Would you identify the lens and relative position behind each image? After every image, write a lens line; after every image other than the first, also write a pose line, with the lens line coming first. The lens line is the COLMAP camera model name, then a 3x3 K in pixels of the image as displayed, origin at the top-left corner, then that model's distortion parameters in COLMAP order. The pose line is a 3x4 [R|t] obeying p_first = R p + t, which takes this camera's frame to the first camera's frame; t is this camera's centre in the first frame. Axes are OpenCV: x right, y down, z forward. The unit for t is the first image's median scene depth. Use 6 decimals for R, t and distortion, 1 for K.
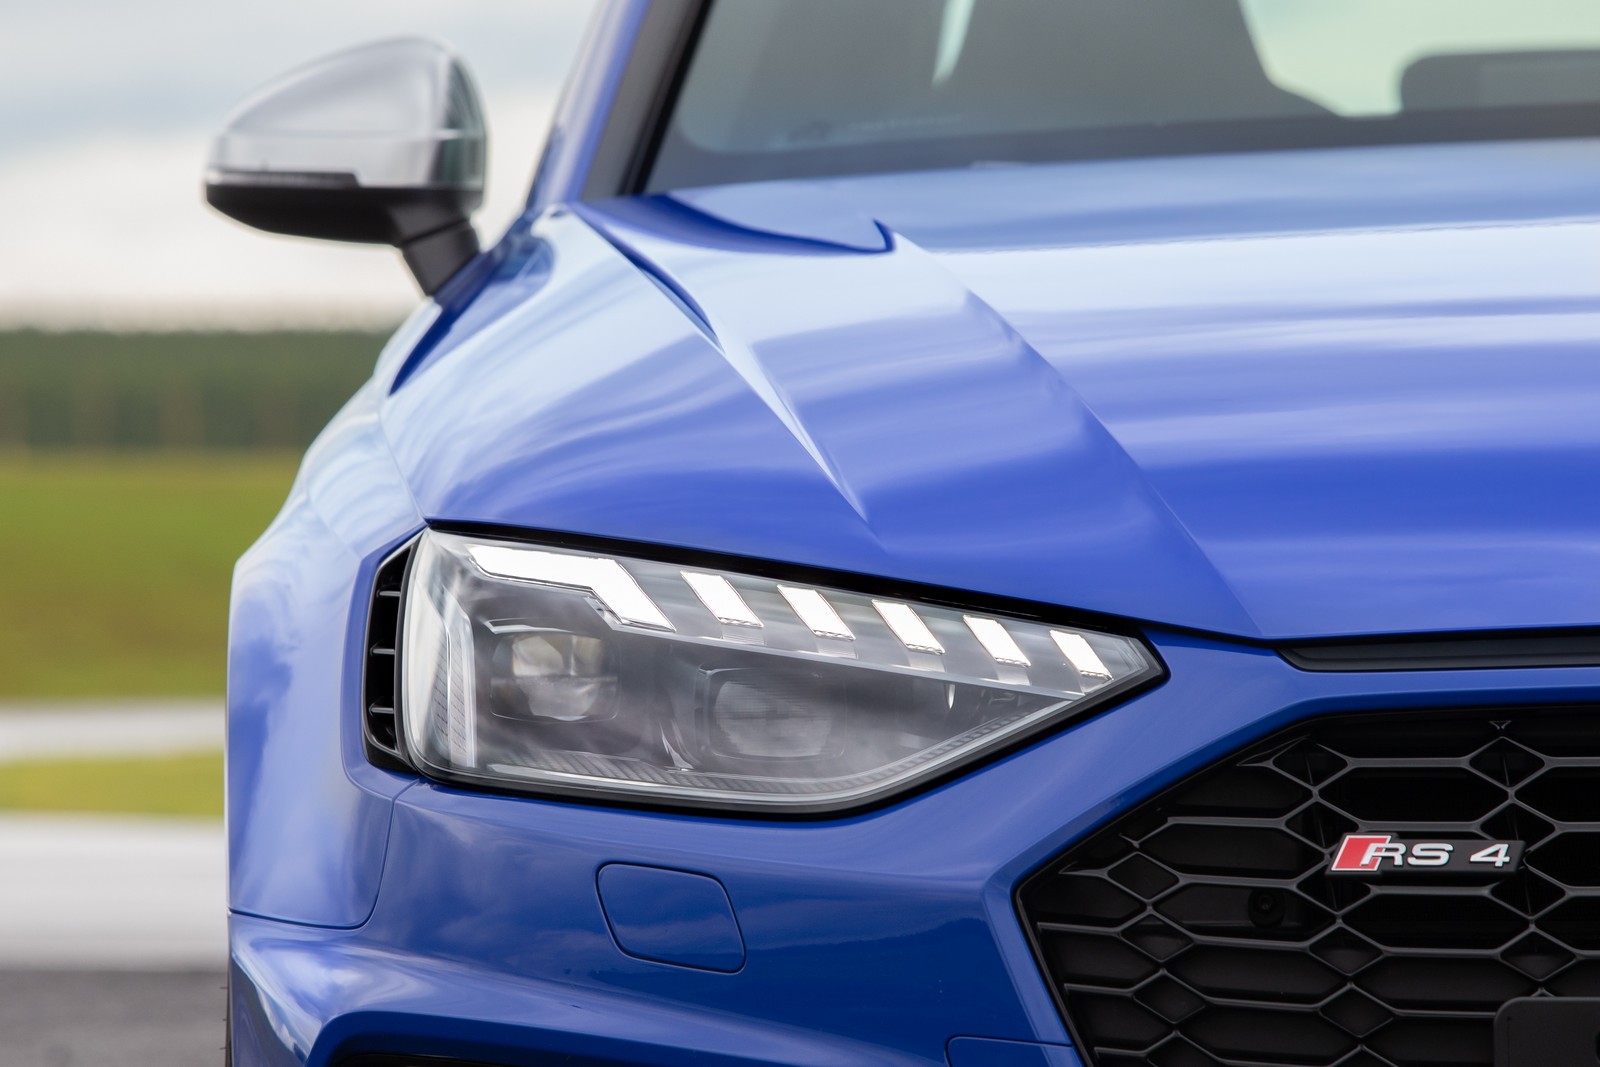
lens RADIAL K [[10314.8, 0, 641.3], [0, 10314.8, 487.0], [0, 0, 1]] dist [1.297947, 5.985758]
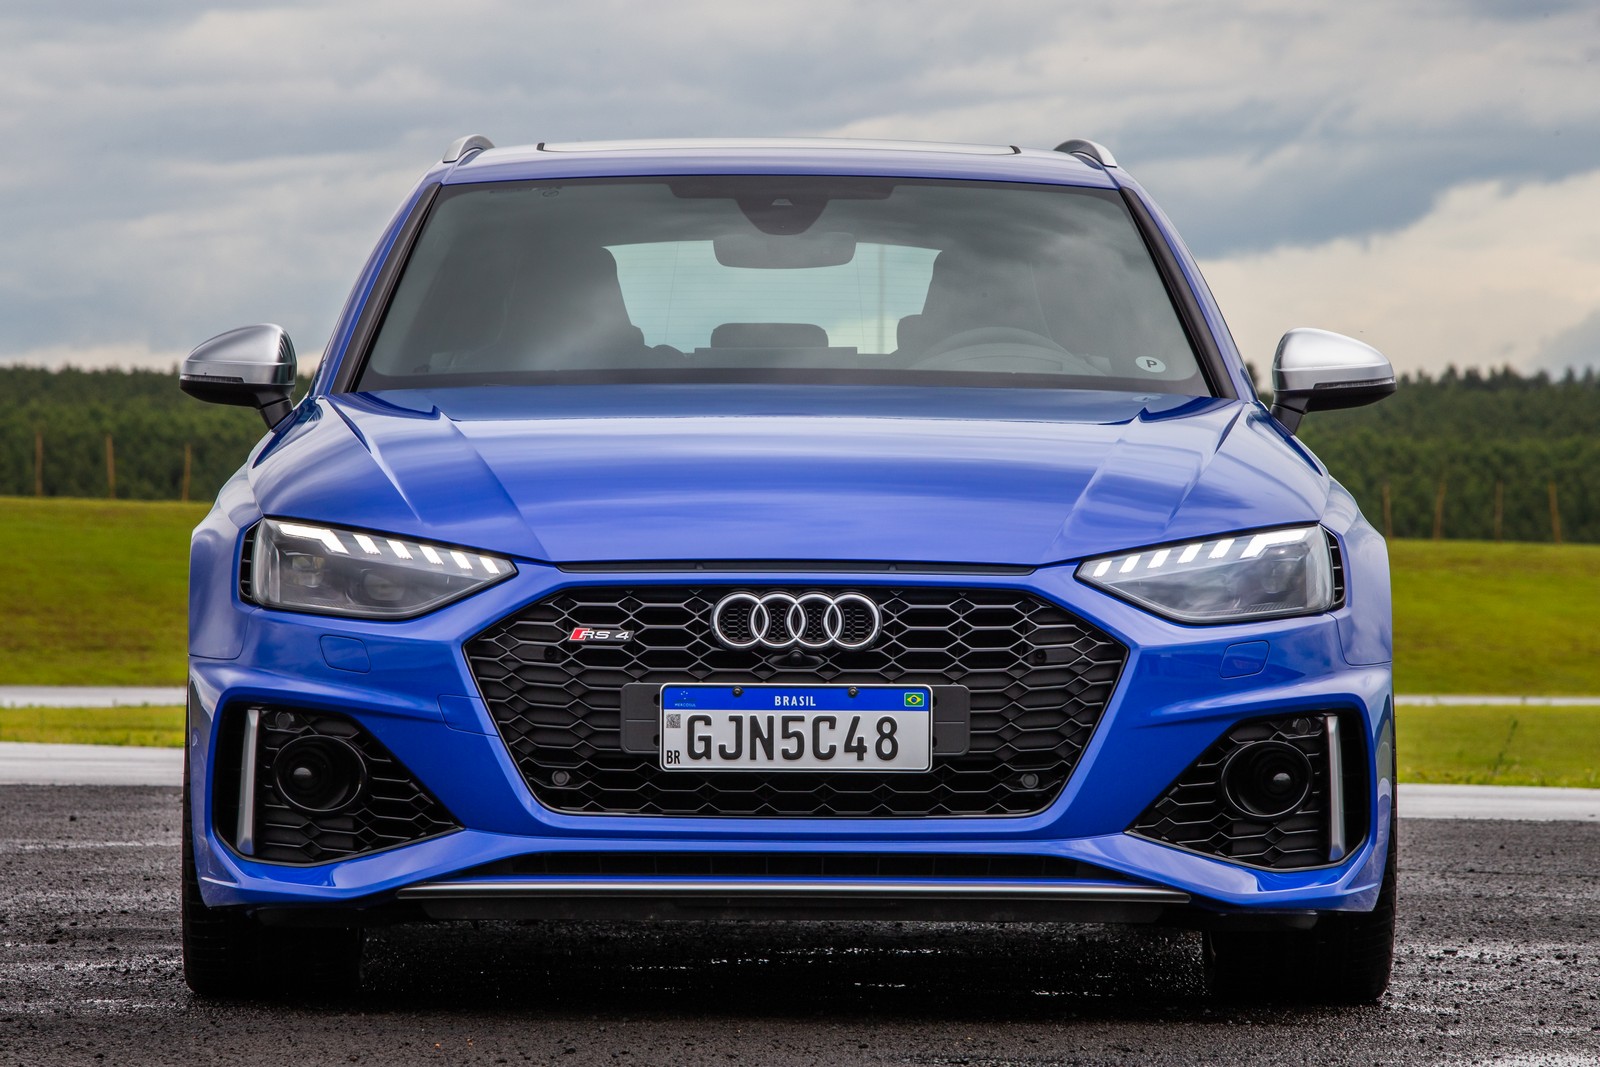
lens RADIAL K [[8228.5, 0, 800.0], [0, 8228.5, 533.5], [0, 0, 1]] dist [1.586886, 22.407986]
pose [[0.998924, 0.026418, 0.038120, 0.041585], [-0.026426, 0.999651, -0.000295, 0.005640], [-0.038115, -0.000713, 0.999273, -1.331542]]
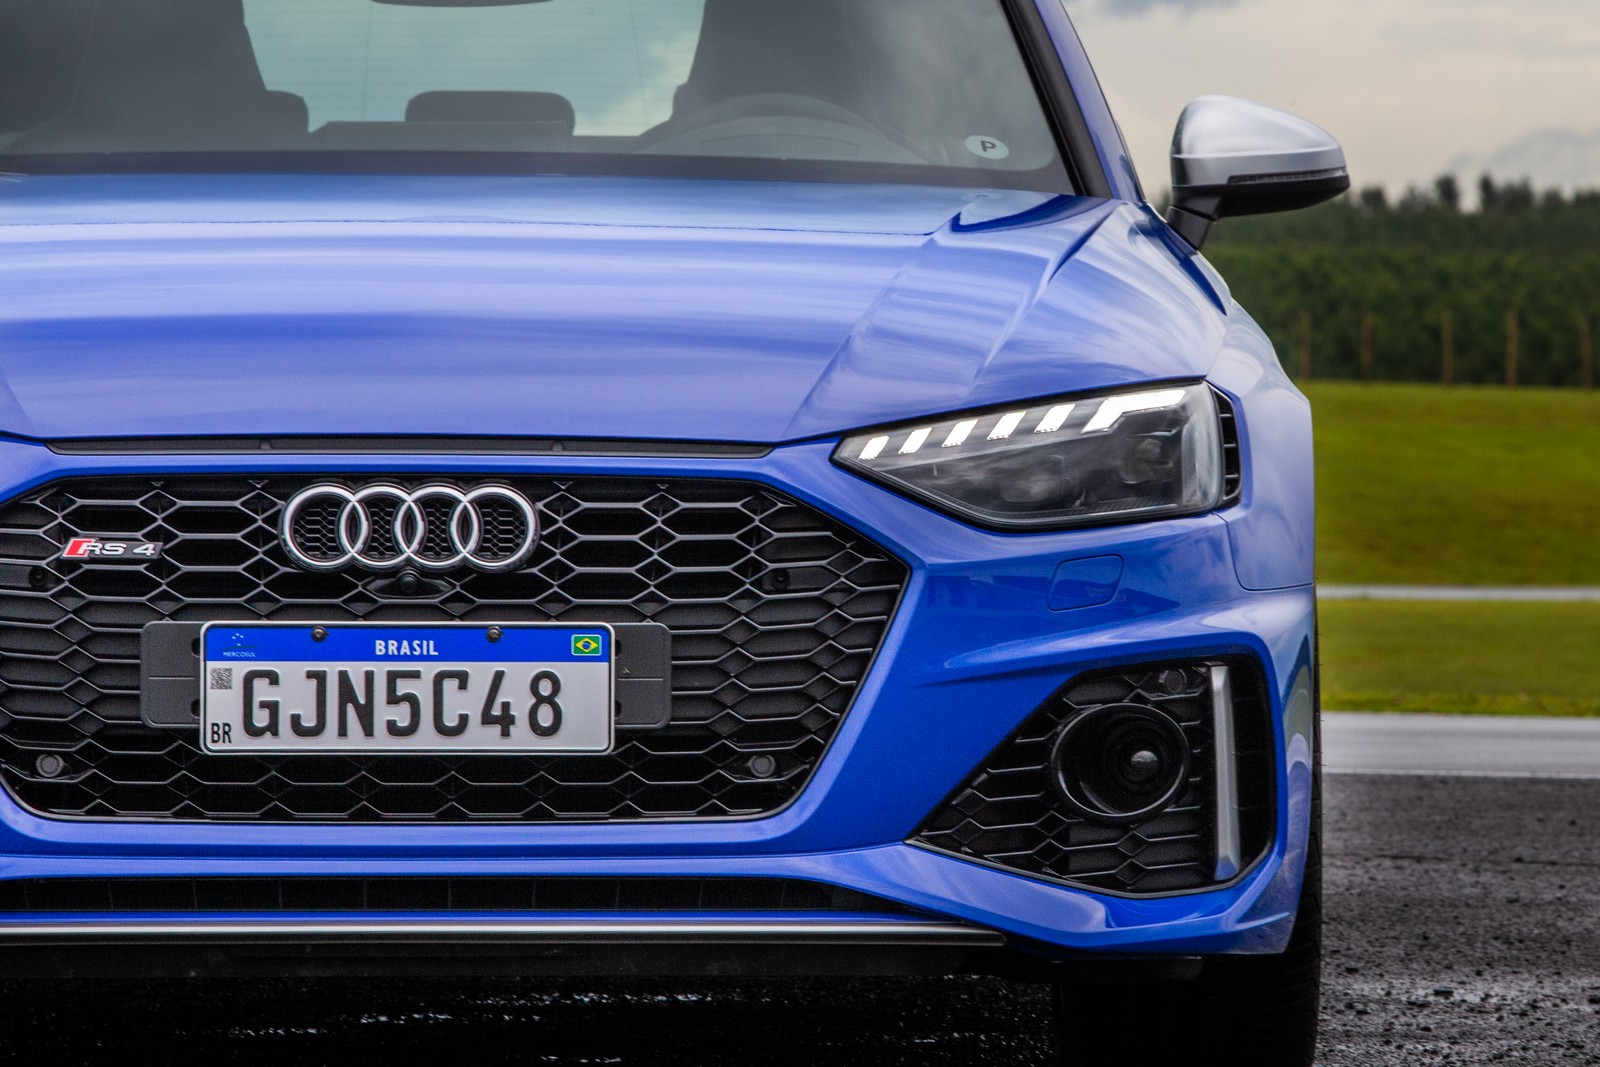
lens RADIAL K [[10004.0, 0, 800.0], [0, 10004.0, 533.5], [0, 0, 1]] dist [2.129516, -18.413610]
pose [[0.999112, 0.024144, 0.034525, 0.137977], [-0.024603, 0.999614, 0.012917, 0.004749], [-0.034200, -0.013755, 0.999320, -0.891675]]
